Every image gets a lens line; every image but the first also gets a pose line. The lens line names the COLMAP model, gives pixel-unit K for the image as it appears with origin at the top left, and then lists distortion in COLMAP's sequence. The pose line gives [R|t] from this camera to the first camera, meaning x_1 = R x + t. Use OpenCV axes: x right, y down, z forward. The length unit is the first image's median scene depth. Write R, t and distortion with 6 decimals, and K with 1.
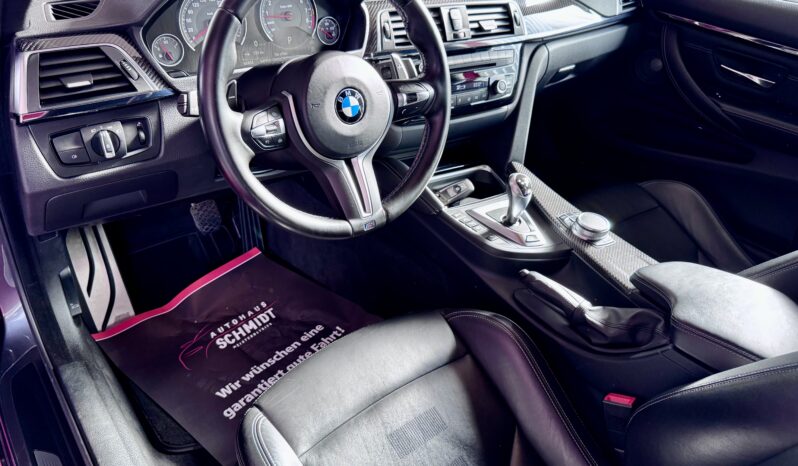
lens RADIAL K [[564.9, 0, 399.0], [0, 564.9, 233.0], [0, 0, 1]] dist [0.000887, 0.000989]
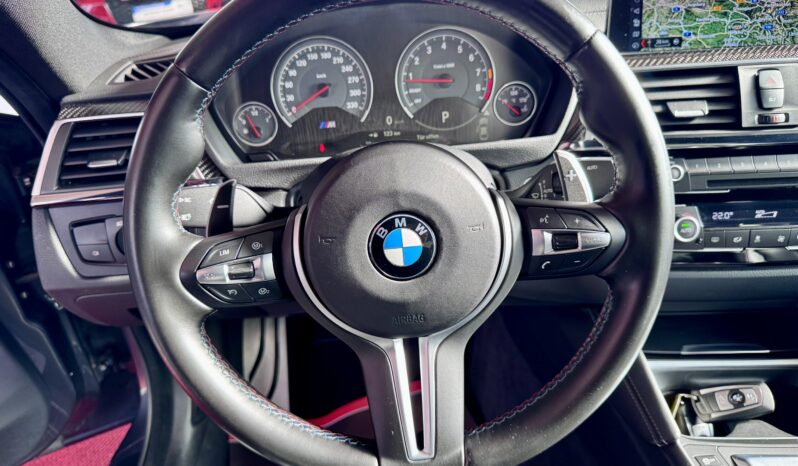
lens RADIAL K [[598.0, 0, 399.0], [0, 598.0, 233.0], [0, 0, 1]] dist [0.001001, -0.002641]
pose [[0.816870, 0.147402, -0.557670, 0.193388], [-0.214047, 0.975231, -0.055763, -0.186443], [0.535637, 0.164918, 0.828188, 0.493125]]
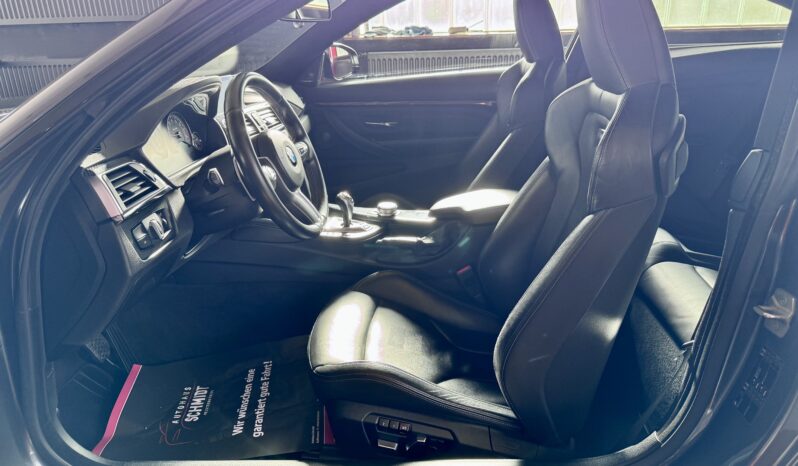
lens RADIAL K [[564.9, 0, 399.0], [0, 564.9, 233.0], [0, 0, 1]] dist [0.000887, 0.000989]
pose [[0.680062, -0.343699, 0.647600, -0.930339], [0.486128, 0.872602, -0.047382, 0.182975], [-0.548812, 0.347039, 0.760506, -0.318952]]
